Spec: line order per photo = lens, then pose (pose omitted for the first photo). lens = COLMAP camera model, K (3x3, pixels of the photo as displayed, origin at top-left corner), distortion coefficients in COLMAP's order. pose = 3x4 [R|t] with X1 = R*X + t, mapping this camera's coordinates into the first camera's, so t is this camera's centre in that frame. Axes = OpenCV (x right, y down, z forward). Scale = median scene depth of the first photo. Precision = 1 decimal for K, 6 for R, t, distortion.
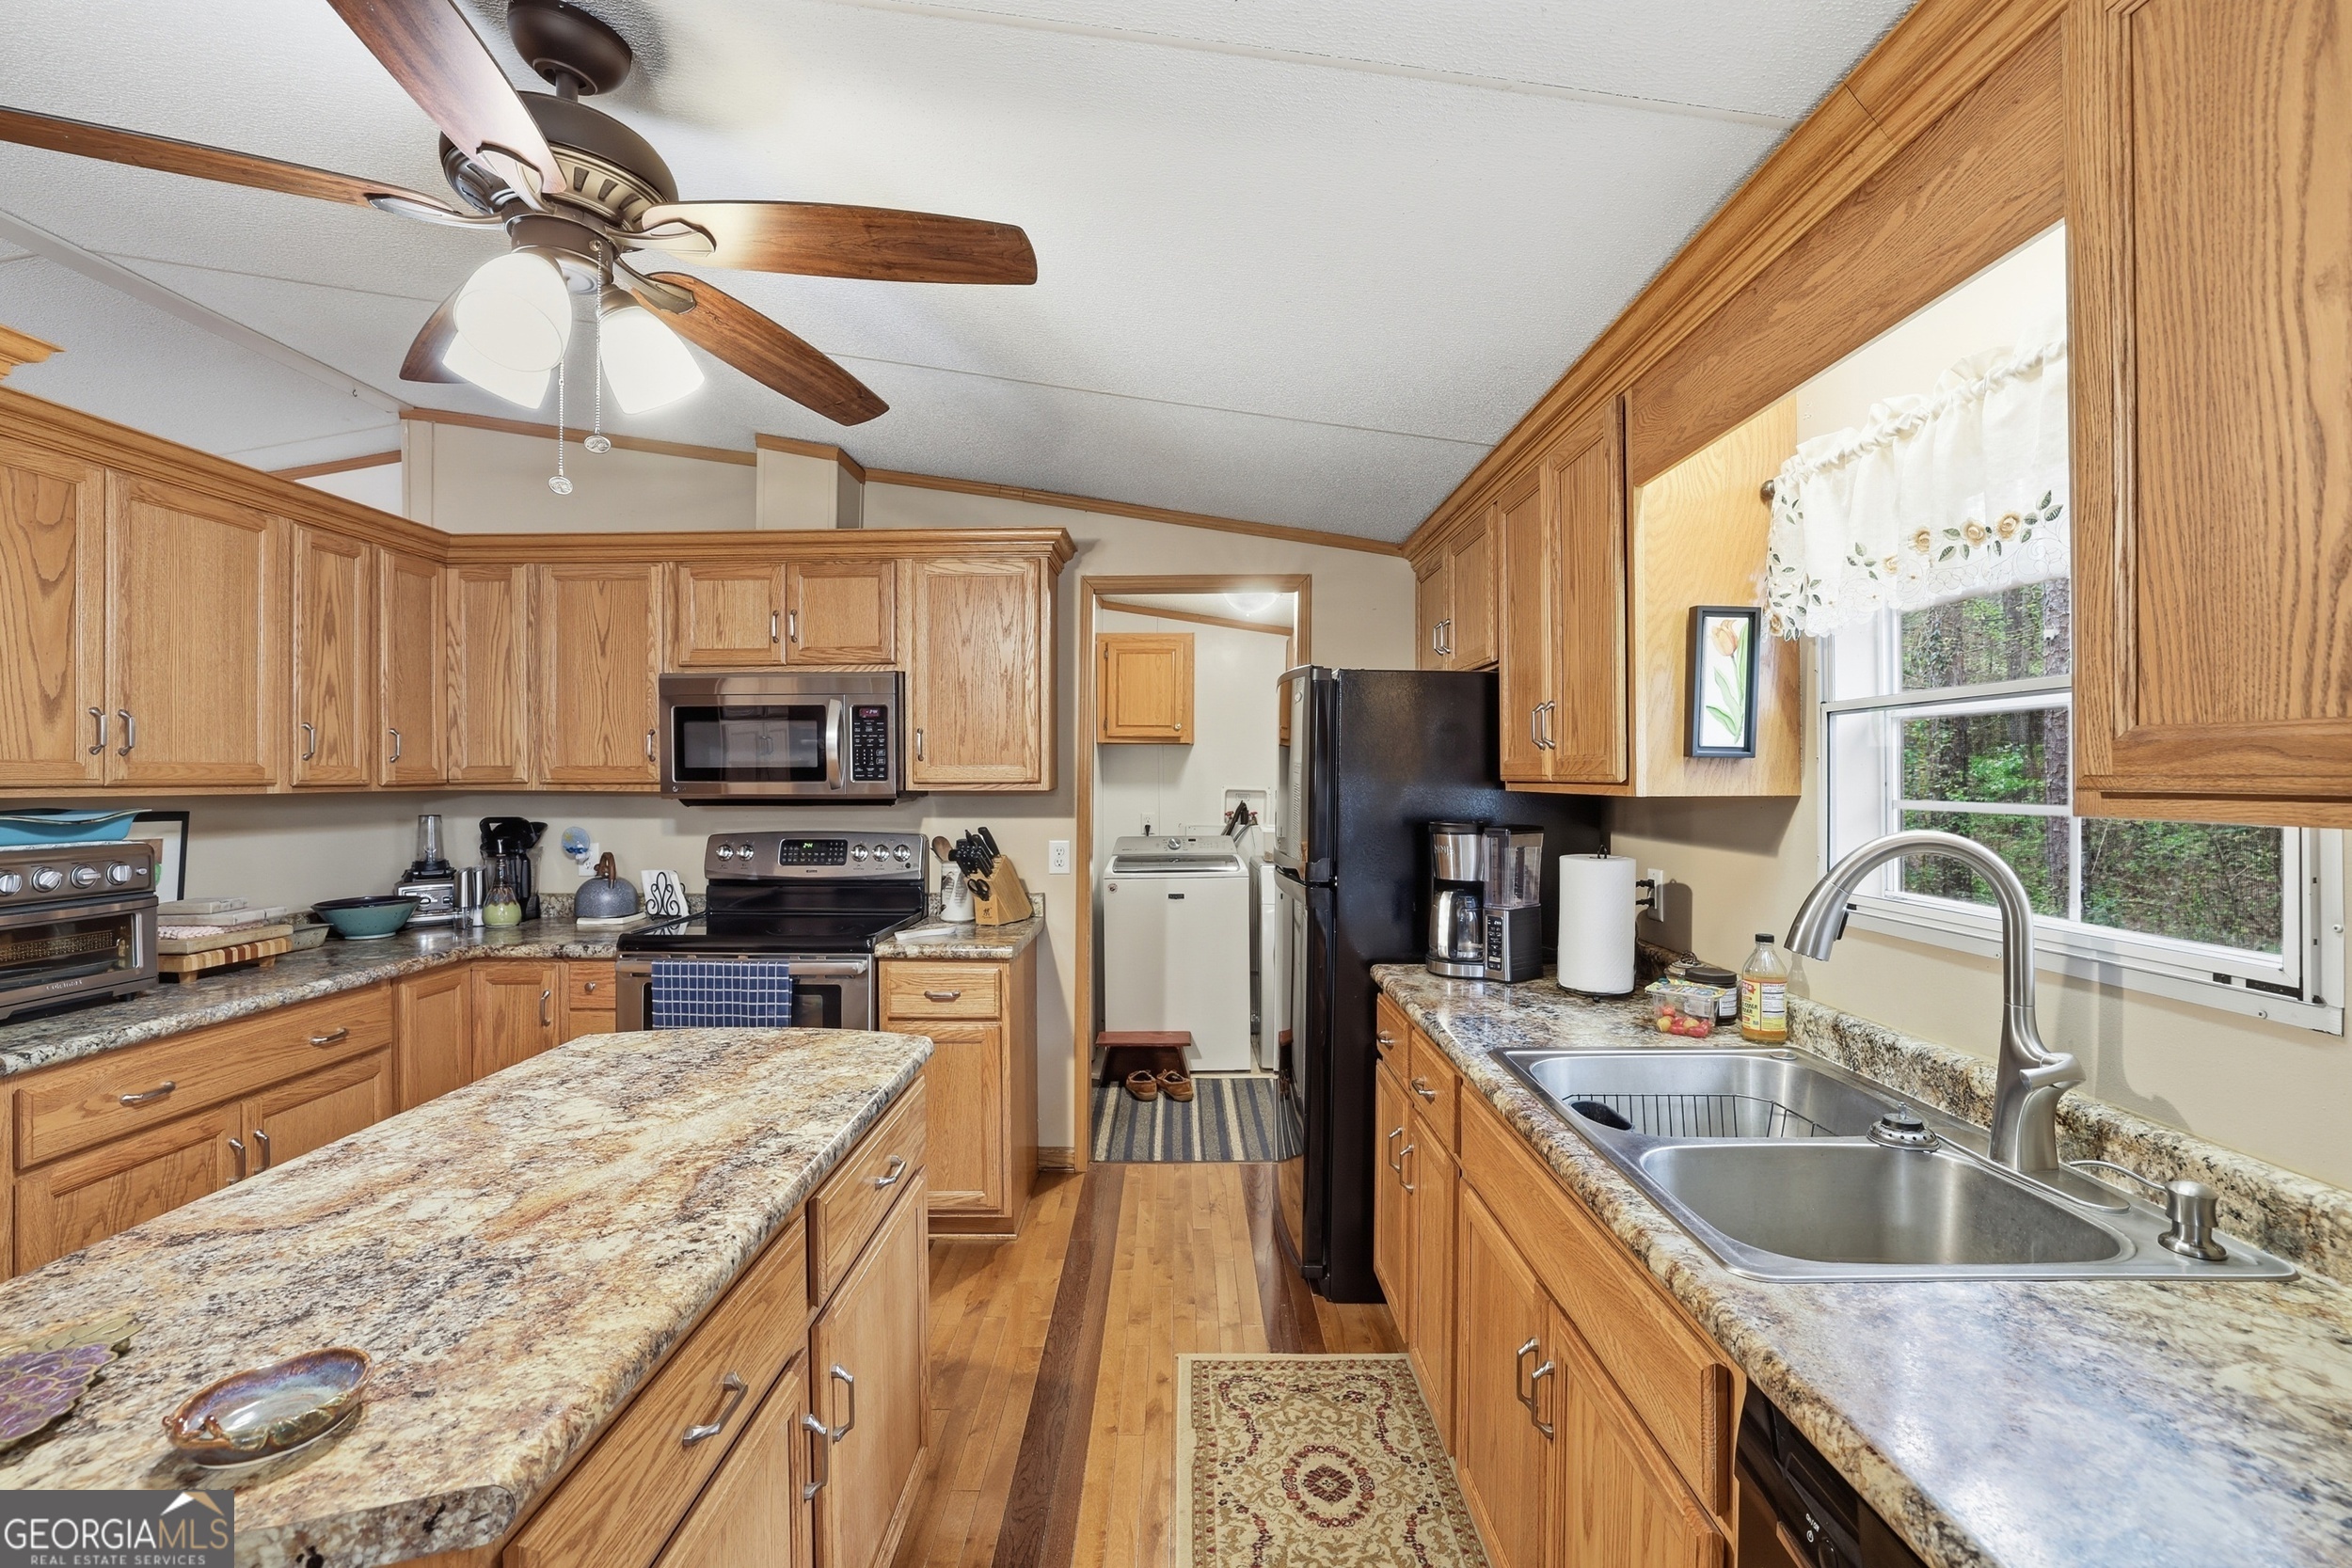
lens RADIAL K [[1013.8, 0, 1176.0], [0, 1013.8, 784.0], [0, 0, 1]] dist [-0.001639, -0.000149]
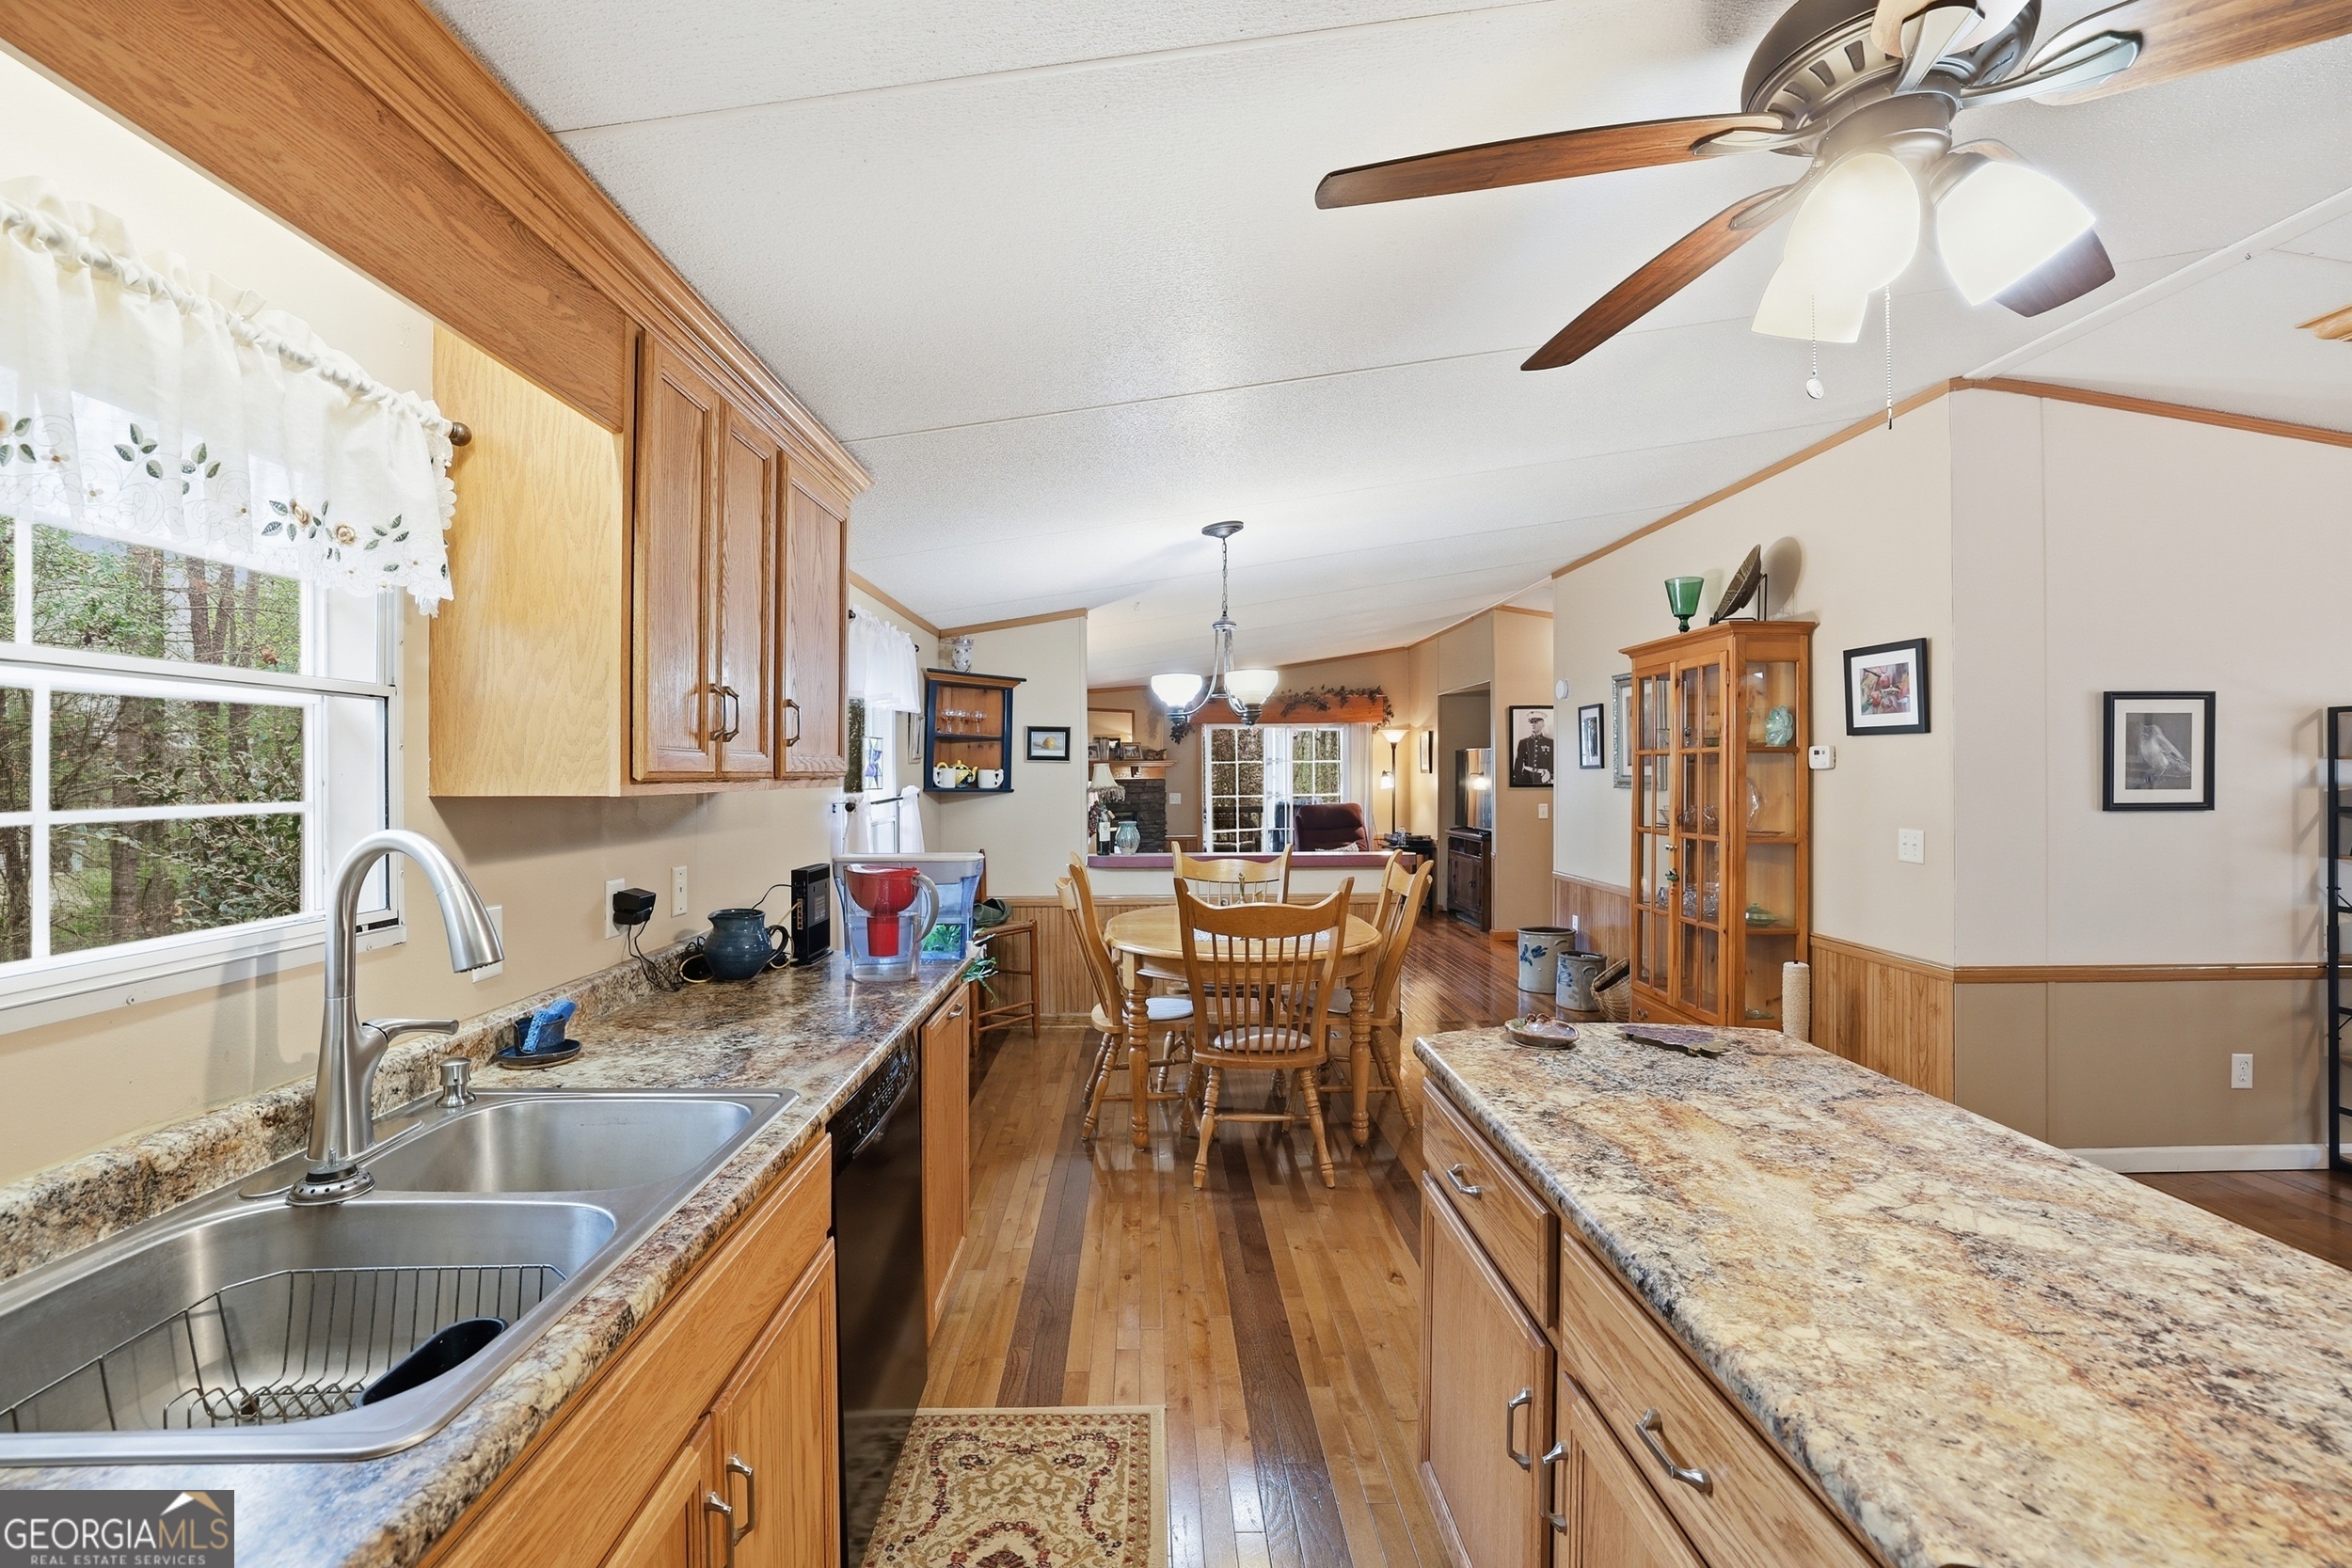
lens RADIAL K [[1013.8, 0, 1176.0], [0, 1013.8, 784.0], [0, 0, 1]] dist [-0.001639, -0.000149]
pose [[-0.999485, 0.007016, -0.031320, 0.019397], [0.006392, 0.999780, 0.019962, -0.011457], [0.031453, 0.019751, -0.999310, 1.968138]]
